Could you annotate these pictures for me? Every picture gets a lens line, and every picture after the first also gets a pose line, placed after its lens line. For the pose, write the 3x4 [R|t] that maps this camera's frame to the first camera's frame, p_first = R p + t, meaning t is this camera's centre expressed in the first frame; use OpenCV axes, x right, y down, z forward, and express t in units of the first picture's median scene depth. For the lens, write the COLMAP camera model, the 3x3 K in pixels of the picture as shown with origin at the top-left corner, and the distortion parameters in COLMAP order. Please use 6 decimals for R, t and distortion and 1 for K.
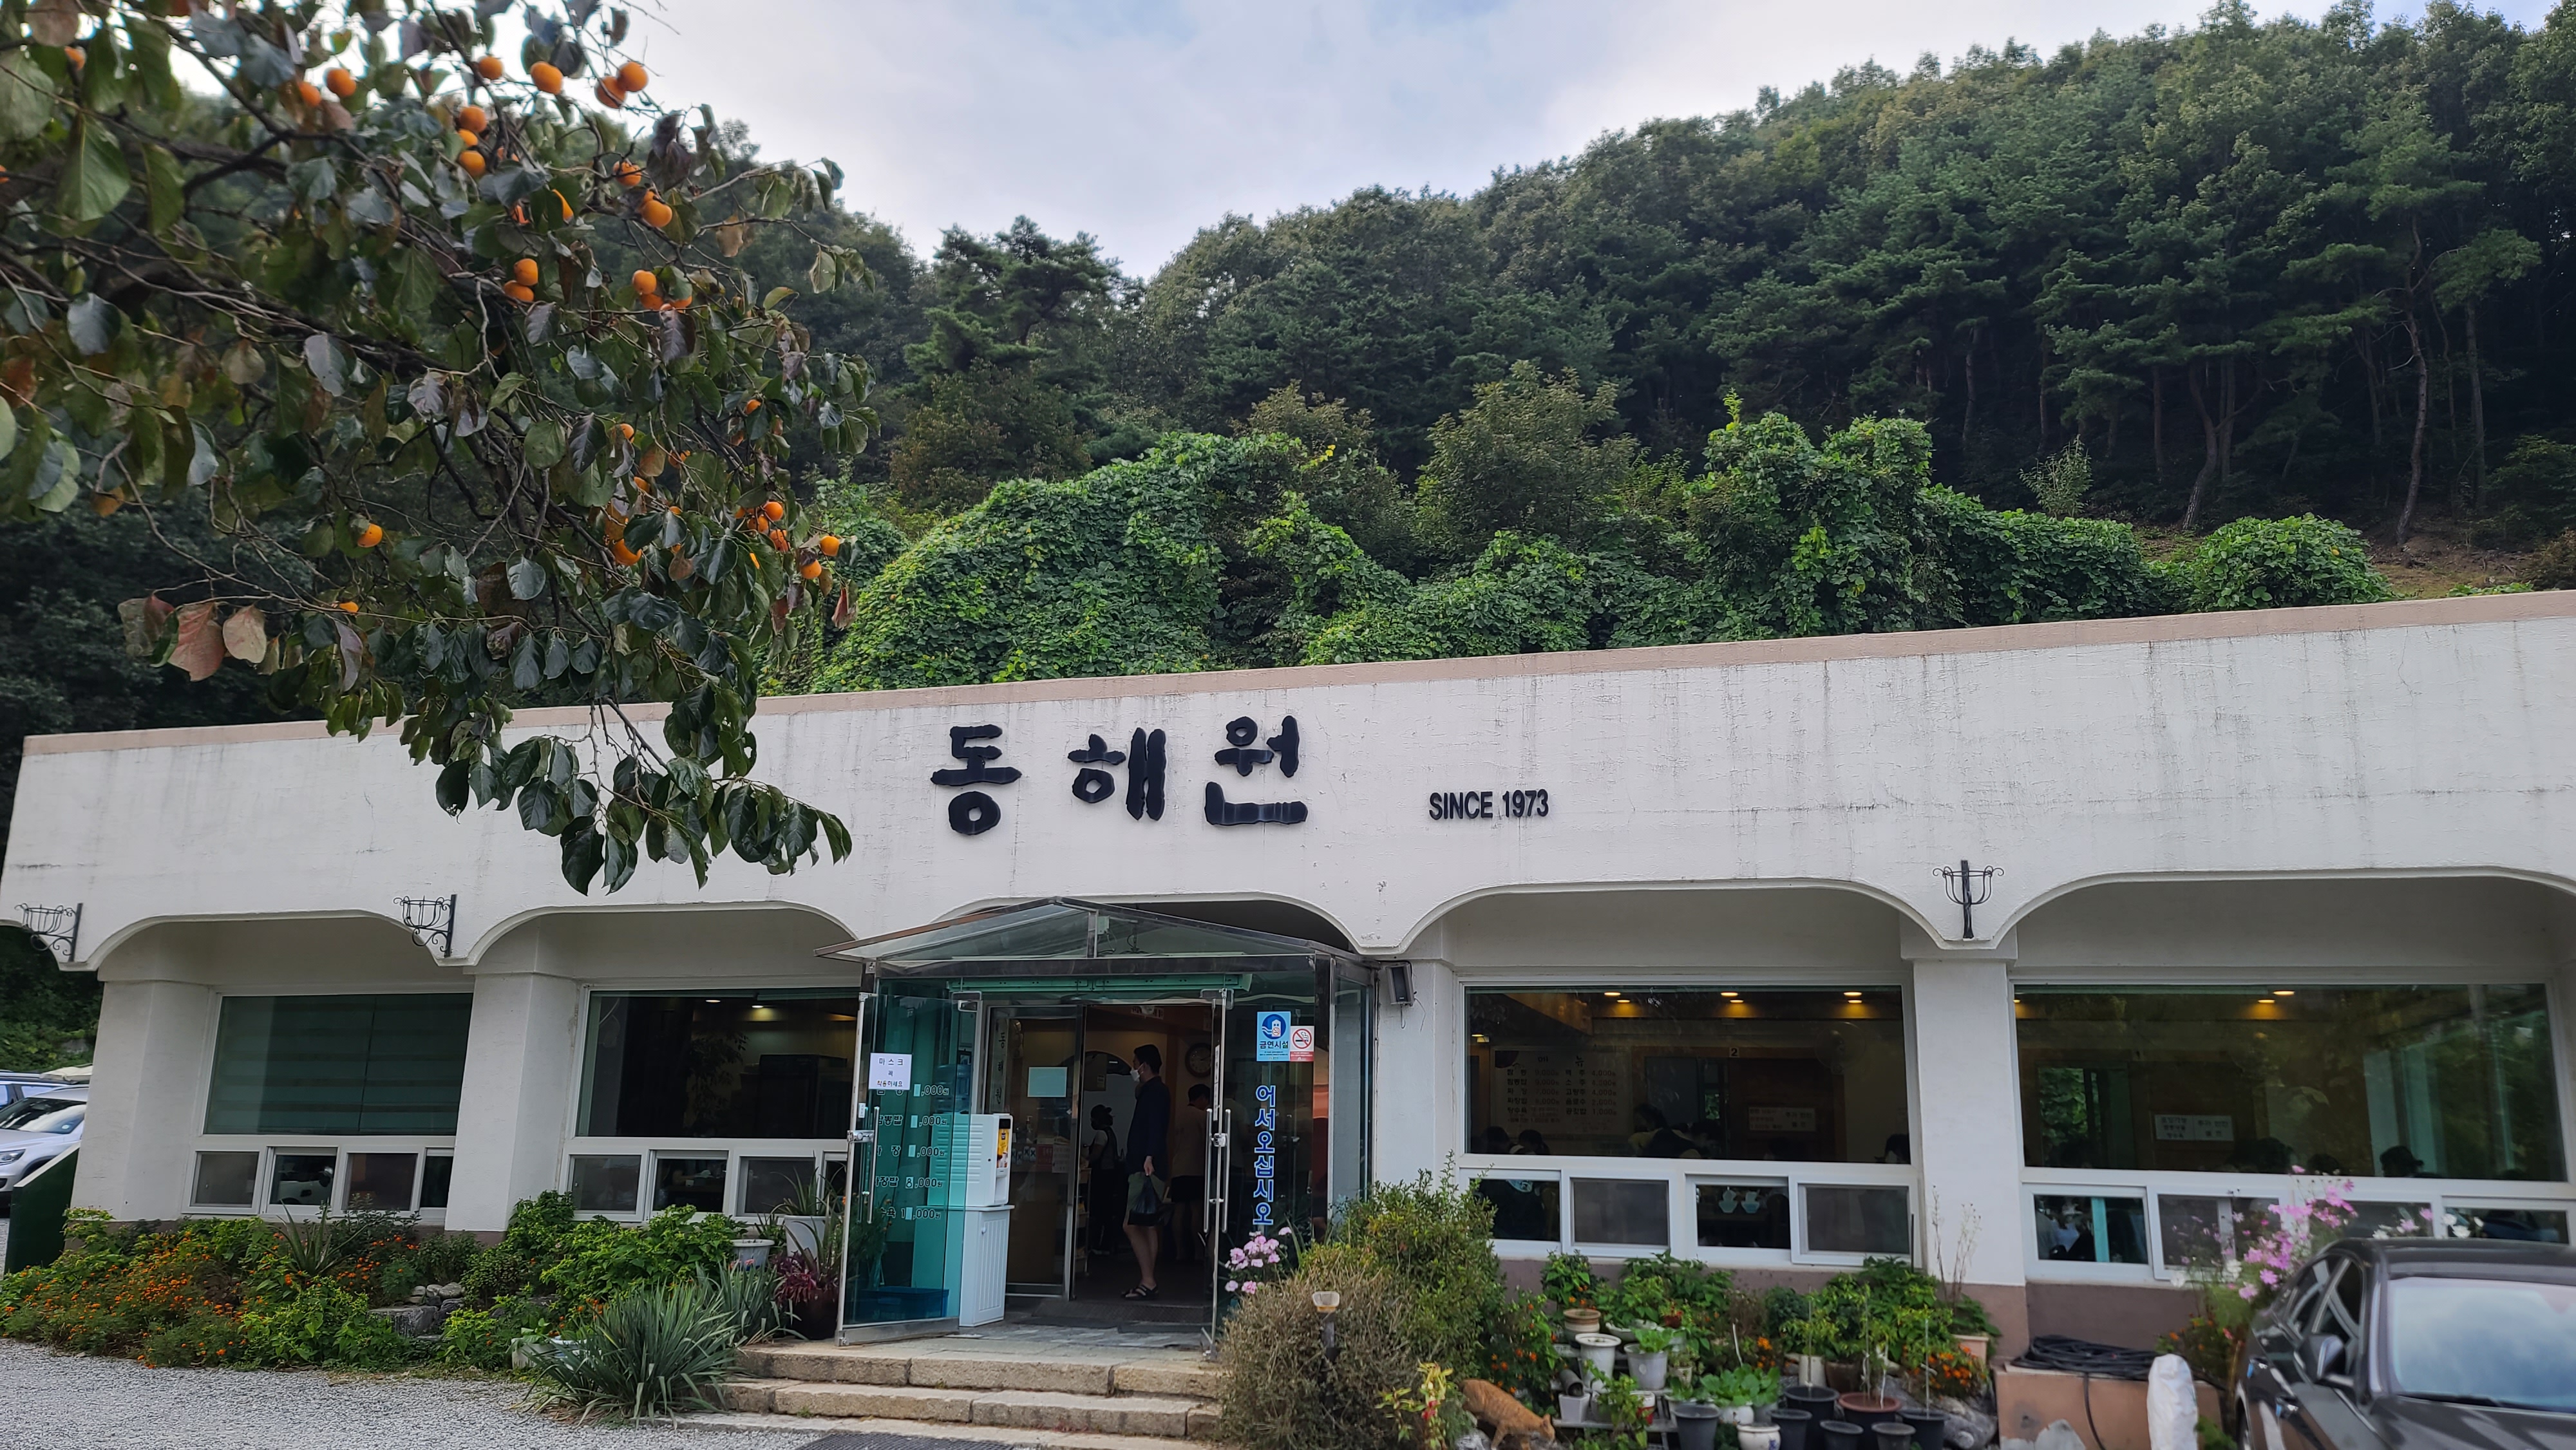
lens RADIAL K [[1895.3, 0, 1320.7], [0, 1895.3, 751.3], [0, 0, 1]] dist [0.055733, -0.053837]
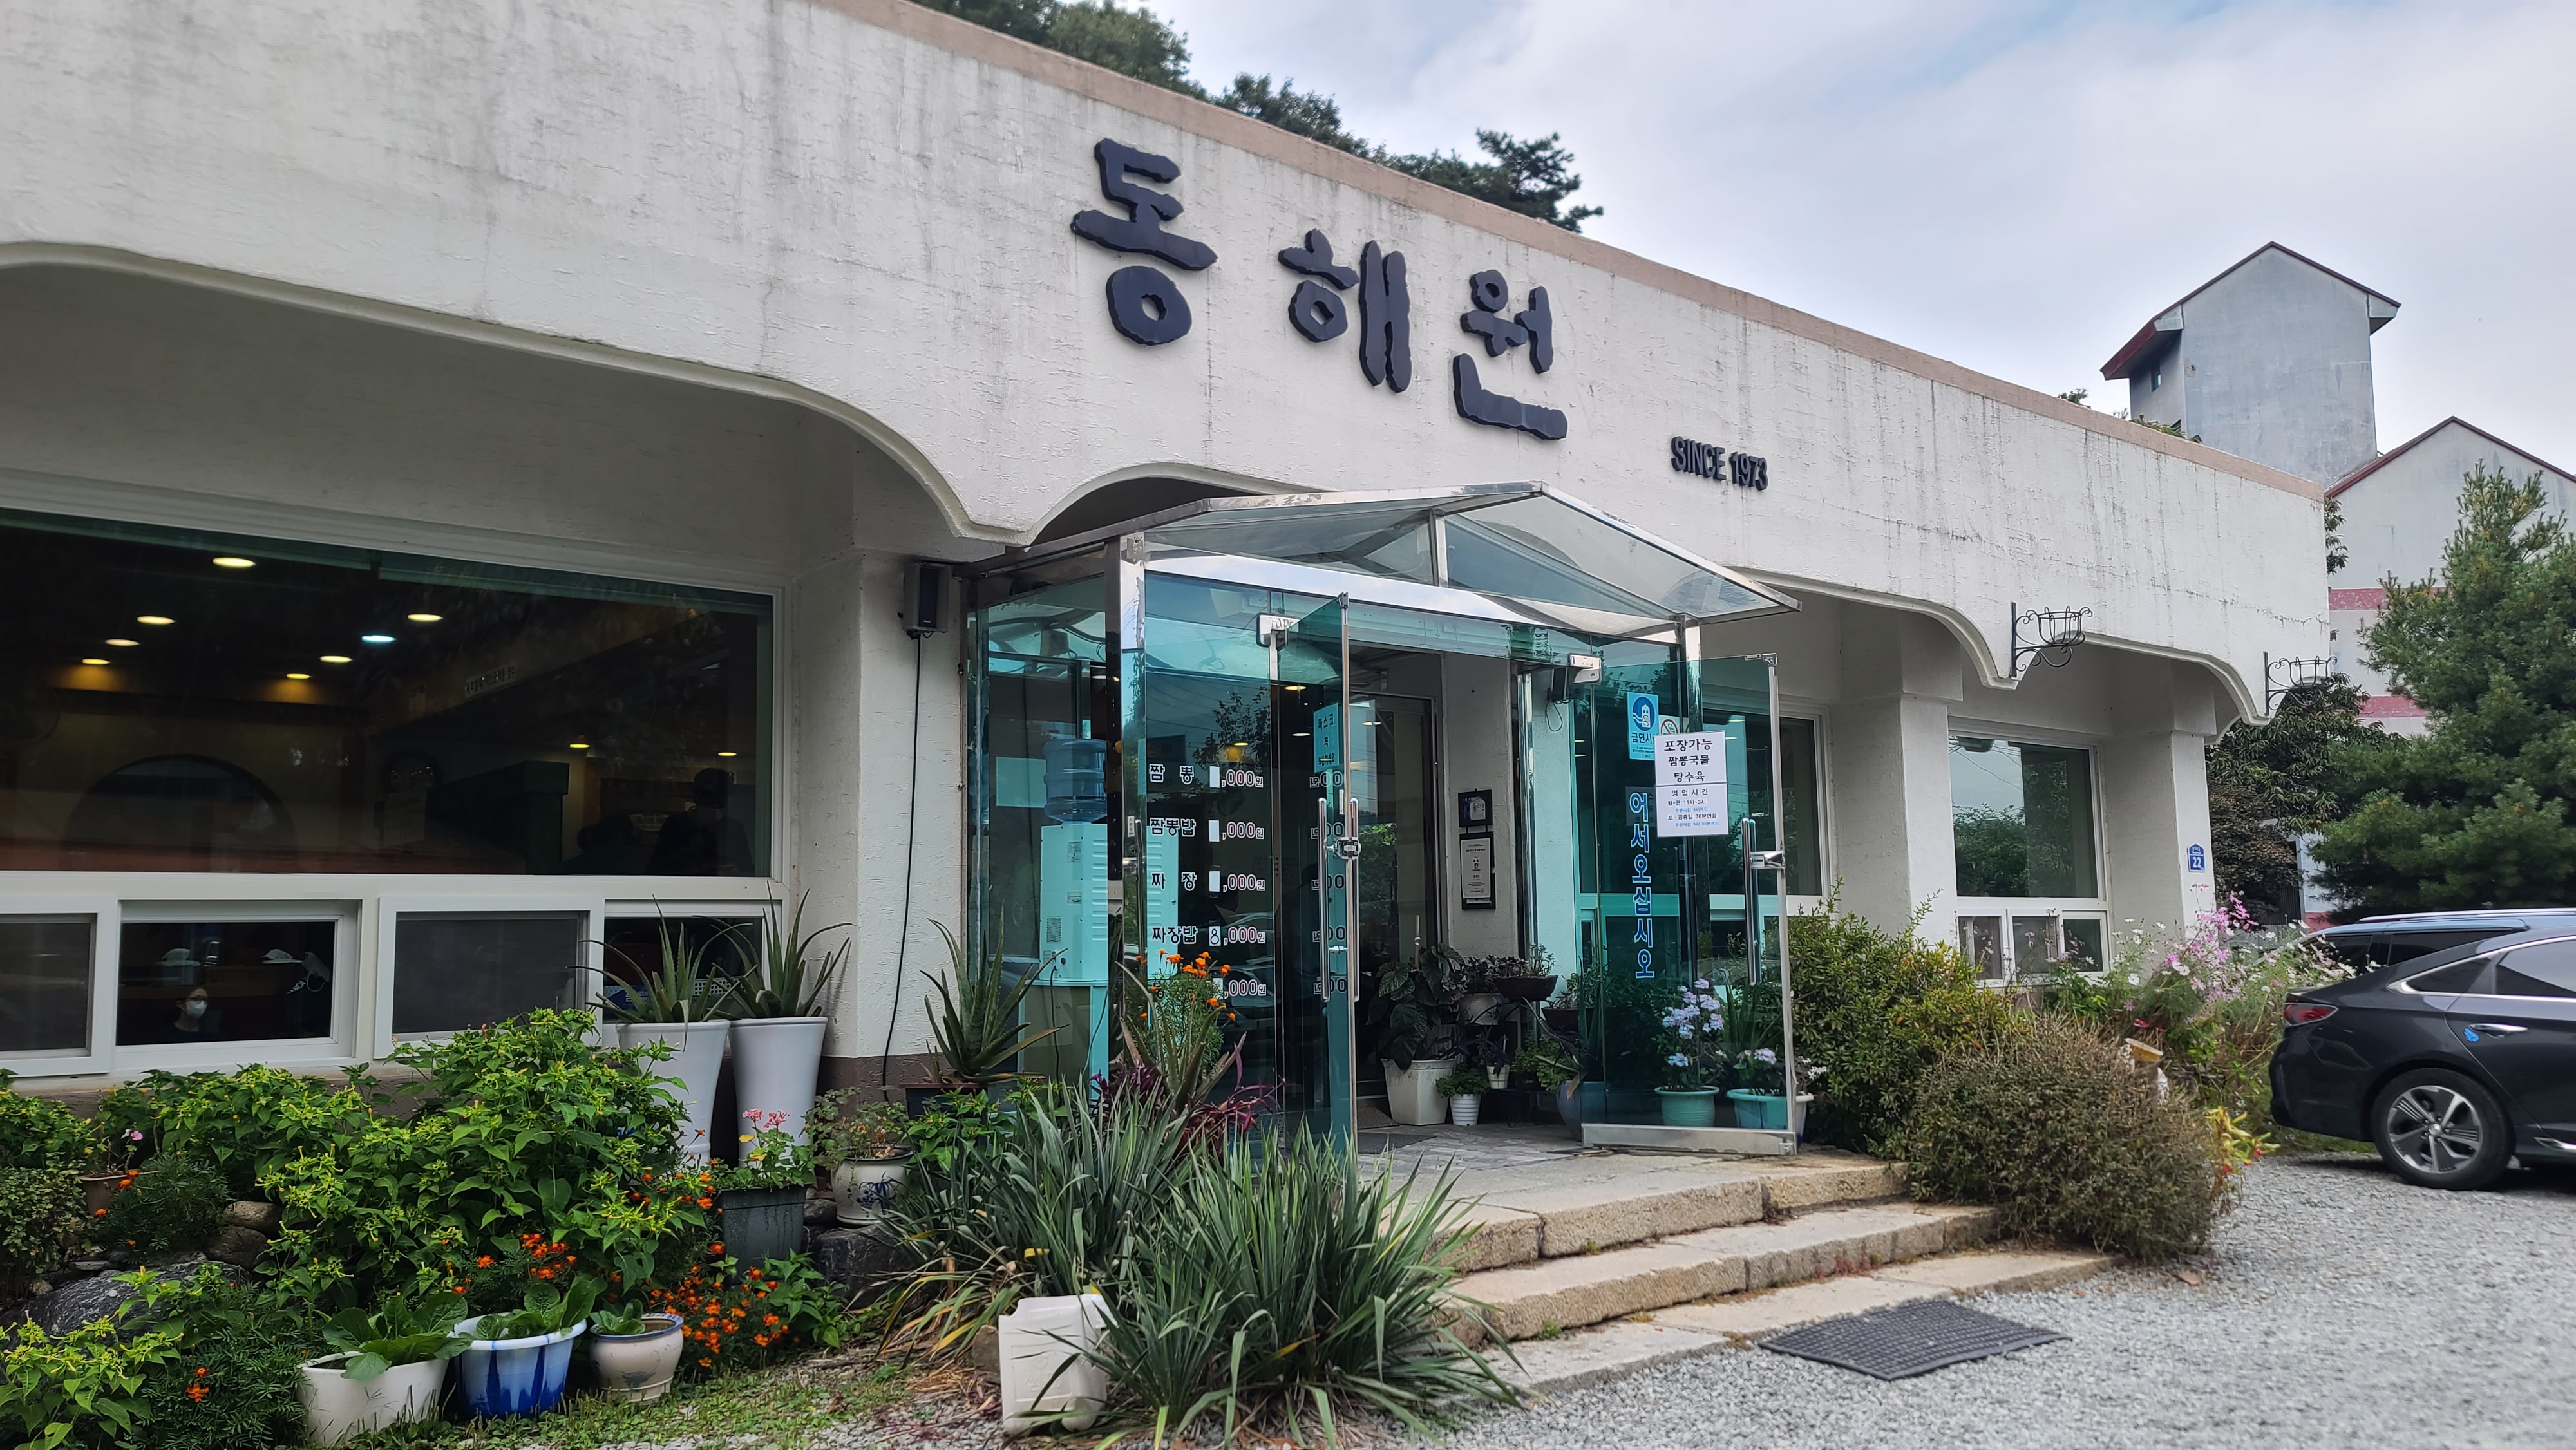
lens RADIAL K [[1895.3, 0, 1305.4], [0, 1895.3, 764.7], [0, 0, 1]] dist [0.055733, -0.053837]
pose [[0.538612, 0.054880, 0.840765, -0.648855], [-0.146678, 0.988747, 0.029425, 0.149183], [-0.829689, -0.139170, 0.540600, 0.654021]]
